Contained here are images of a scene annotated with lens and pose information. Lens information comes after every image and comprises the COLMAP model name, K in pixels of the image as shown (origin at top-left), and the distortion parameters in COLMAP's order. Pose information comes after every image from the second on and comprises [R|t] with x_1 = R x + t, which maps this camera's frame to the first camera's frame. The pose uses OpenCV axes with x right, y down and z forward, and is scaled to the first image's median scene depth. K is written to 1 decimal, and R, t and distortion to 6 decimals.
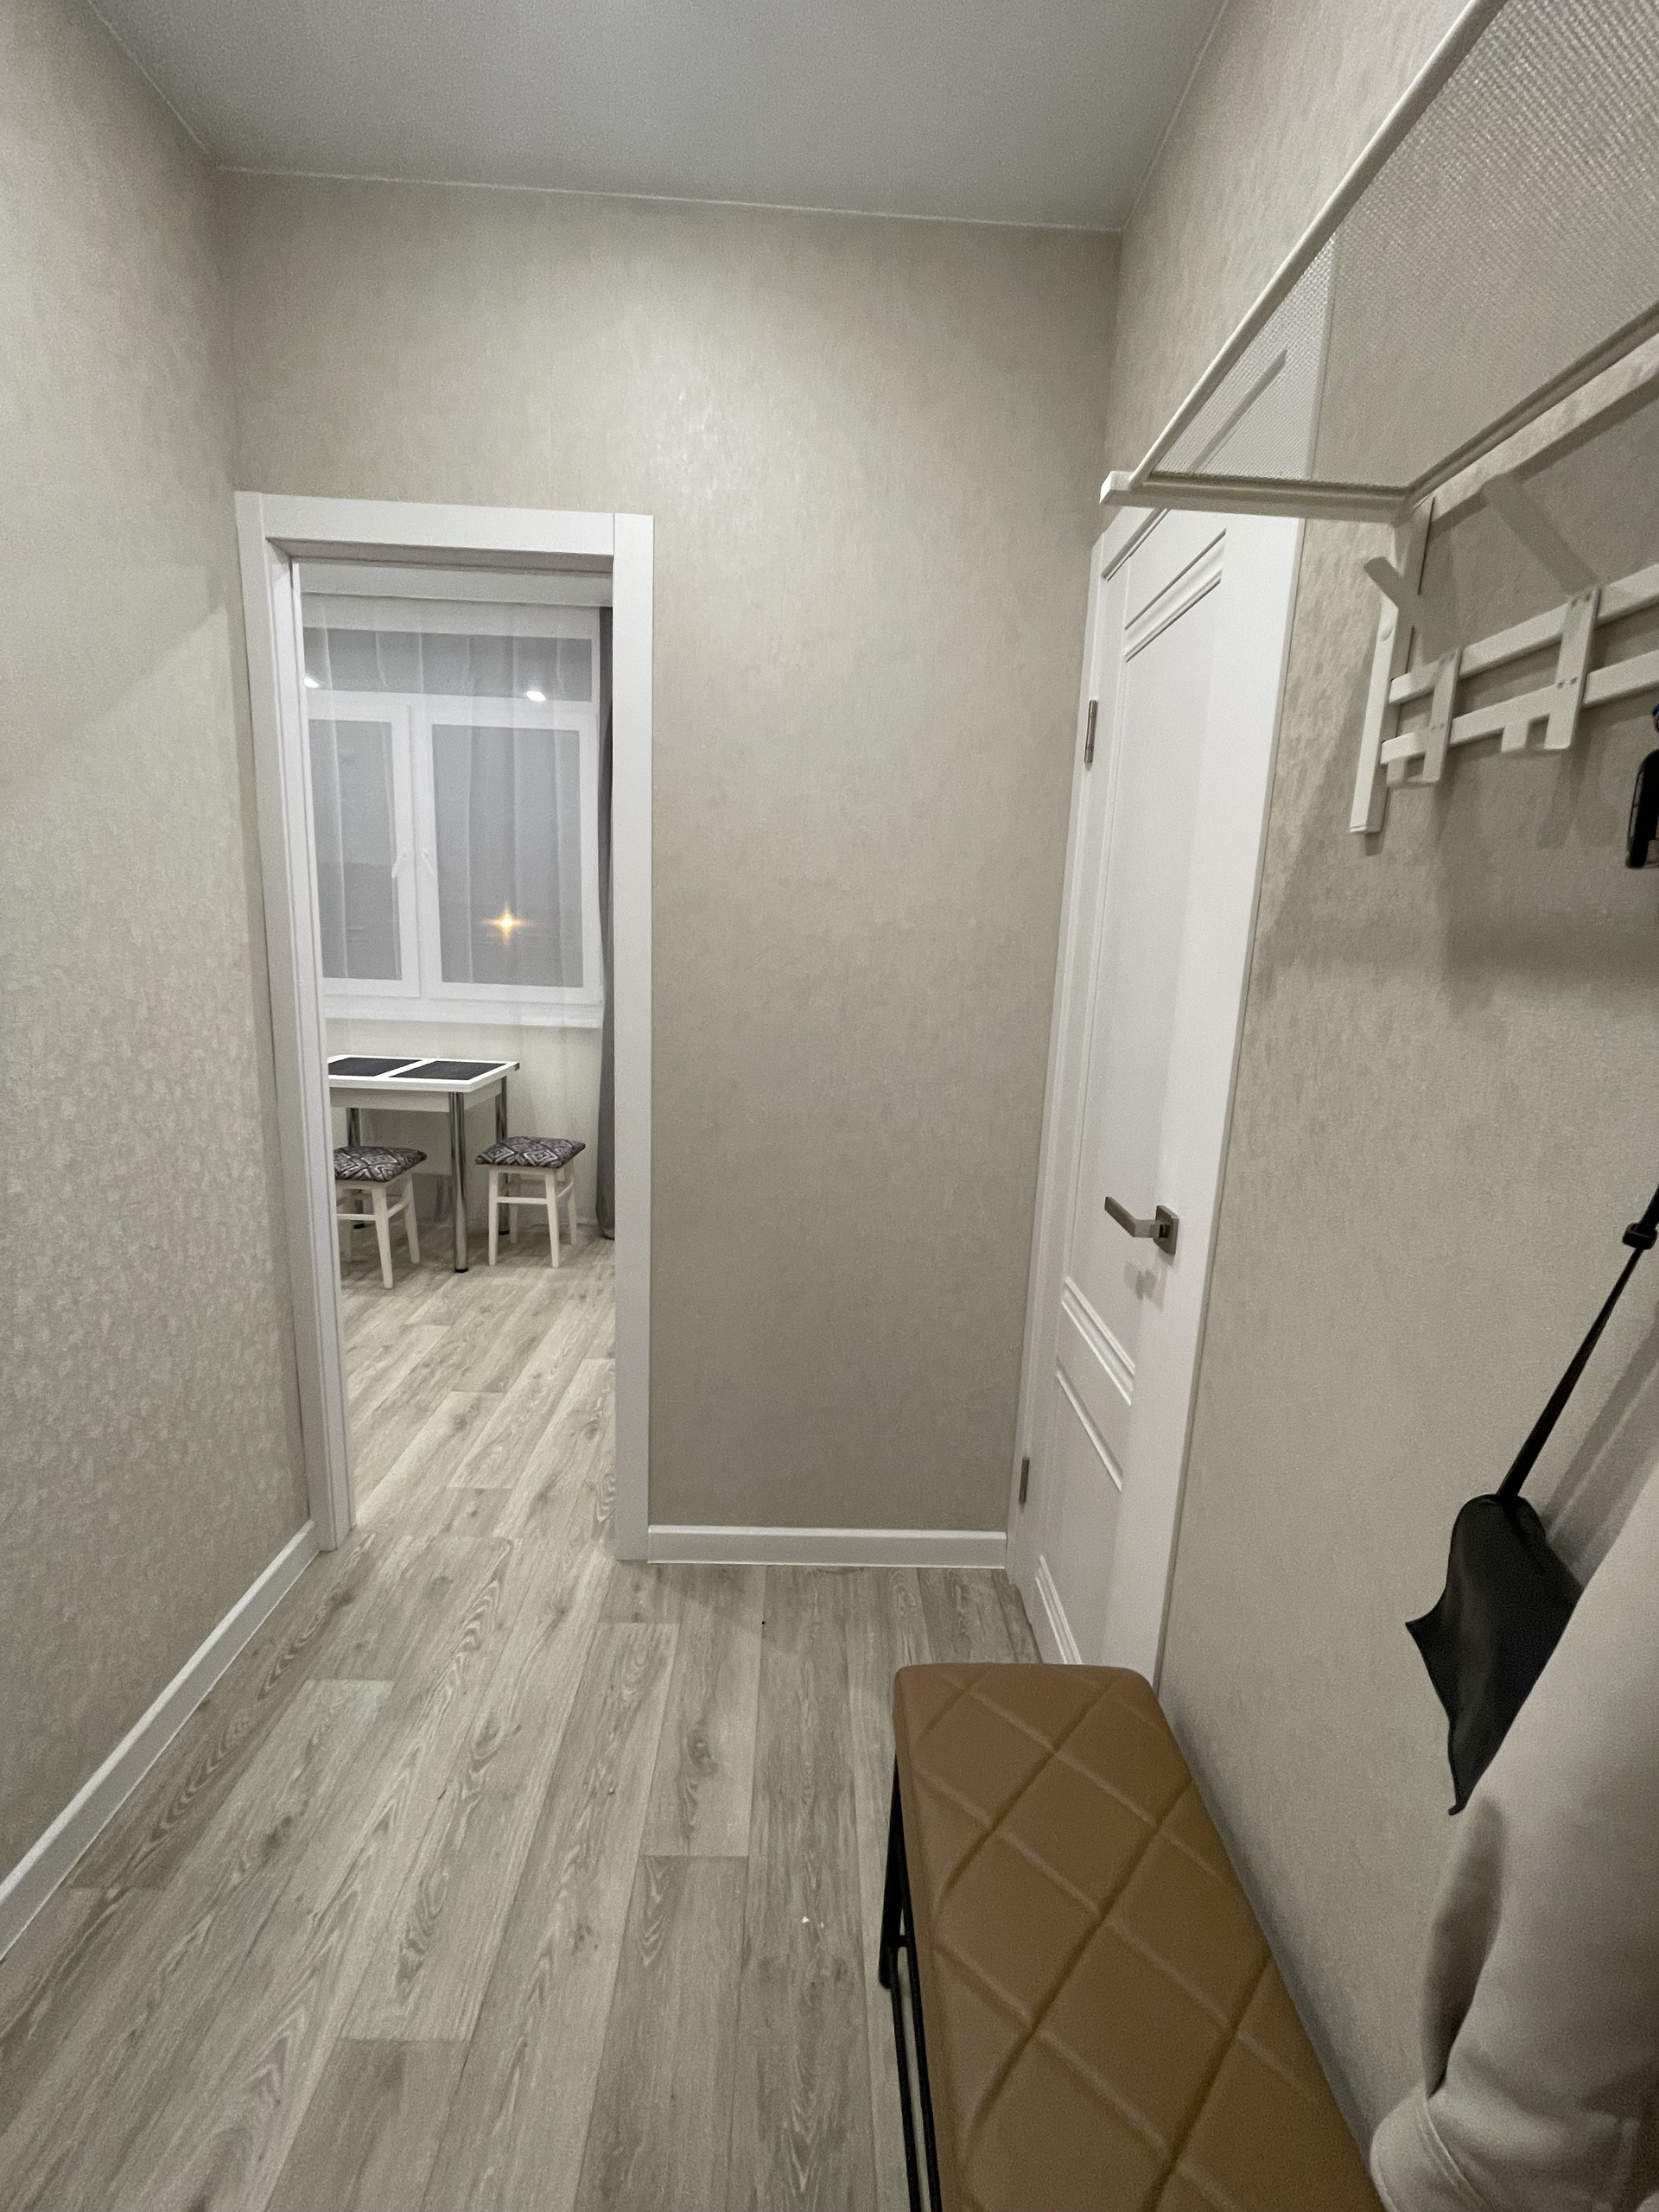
lens RADIAL K [[896.3, 0, 829.9], [0, 896.3, 1102.6], [0, 0, 1]] dist [-0.006415, 0.003274]
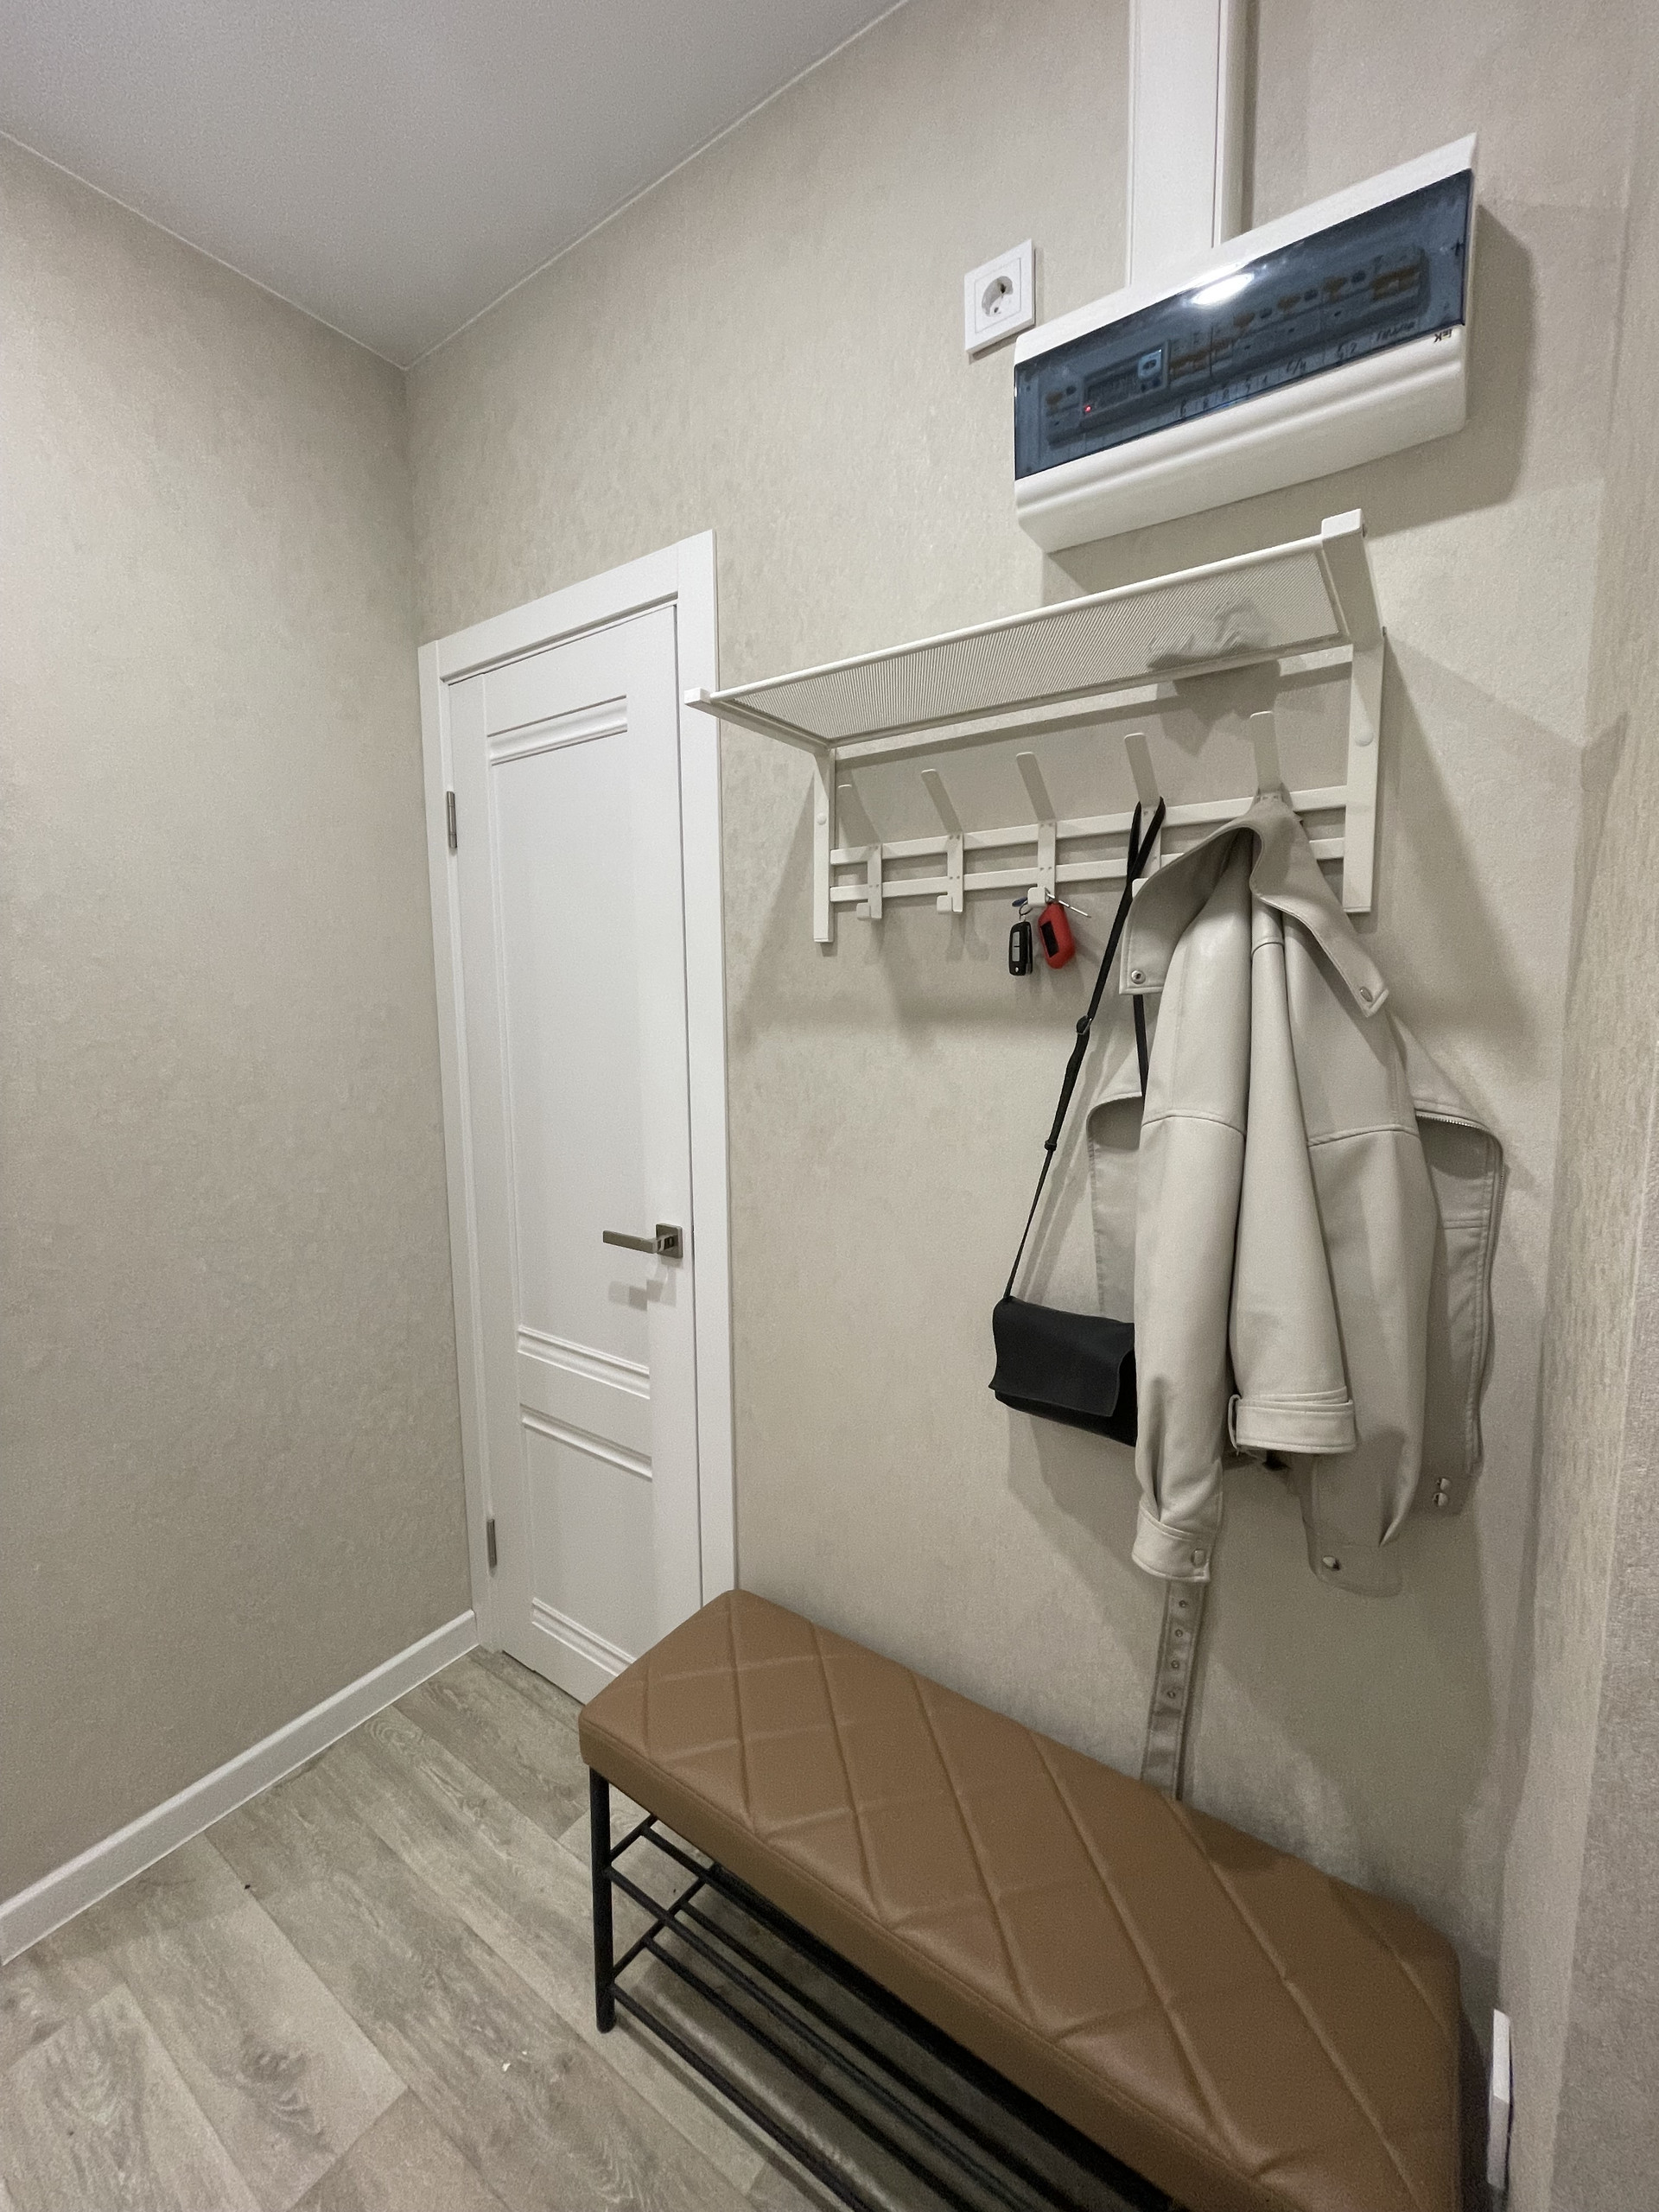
lens RADIAL K [[896.3, 0, 832.0], [0, 896.3, 1104.6], [0, 0, 1]] dist [-0.006415, 0.003274]
pose [[0.584989, -0.138584, 0.799114, -0.447118], [0.179875, 0.982925, 0.038783, -0.050830], [-0.790843, 0.121053, 0.599928, 0.048947]]
